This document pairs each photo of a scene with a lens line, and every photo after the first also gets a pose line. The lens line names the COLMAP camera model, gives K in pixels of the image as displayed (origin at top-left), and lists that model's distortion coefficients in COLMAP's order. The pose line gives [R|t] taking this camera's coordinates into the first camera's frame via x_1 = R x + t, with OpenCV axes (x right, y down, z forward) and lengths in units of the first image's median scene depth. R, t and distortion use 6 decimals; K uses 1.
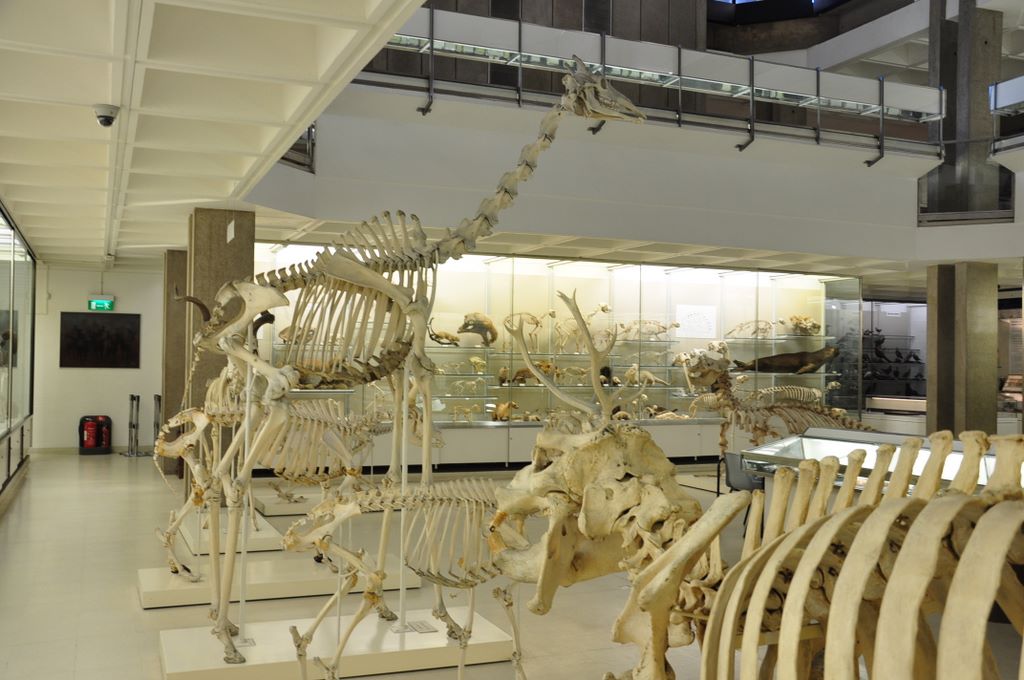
lens RADIAL K [[991.7, 0, 514.1], [0, 991.7, 338.5], [0, 0, 1]] dist [0.002918, 0.000000]
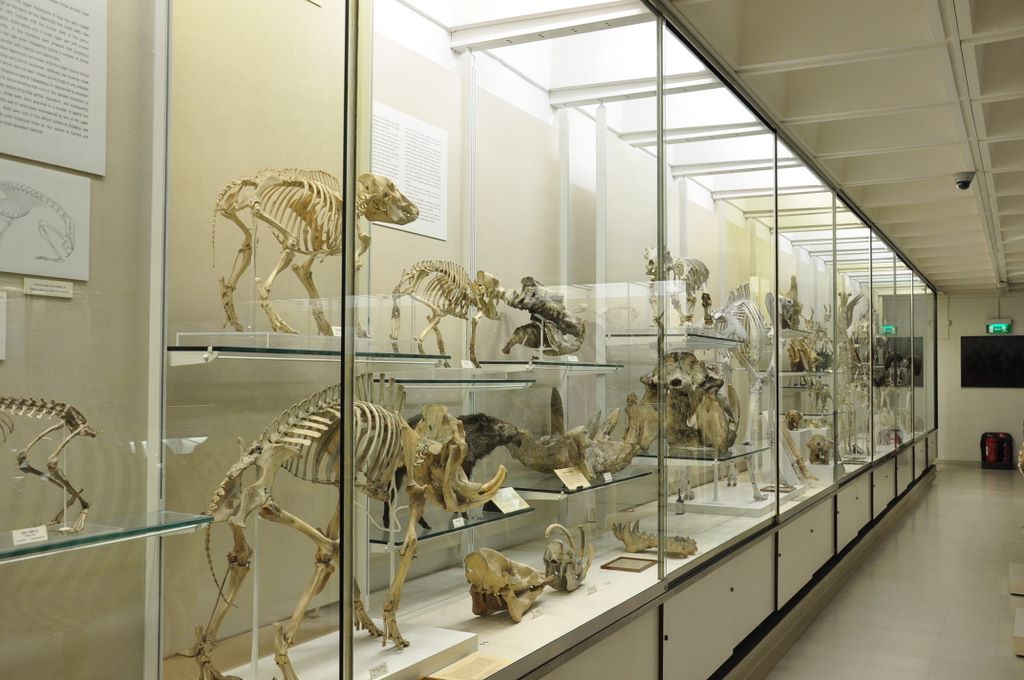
lens RADIAL K [[974.2, 0, 512.6], [0, 974.2, 342.7], [0, 0, 1]] dist [0.013563, 0.000000]
pose [[0.639352, -0.031720, -0.768259, 0.064716], [0.019026, 0.999495, -0.025433, -0.002147], [0.768678, 0.001644, 0.639633, -0.083576]]
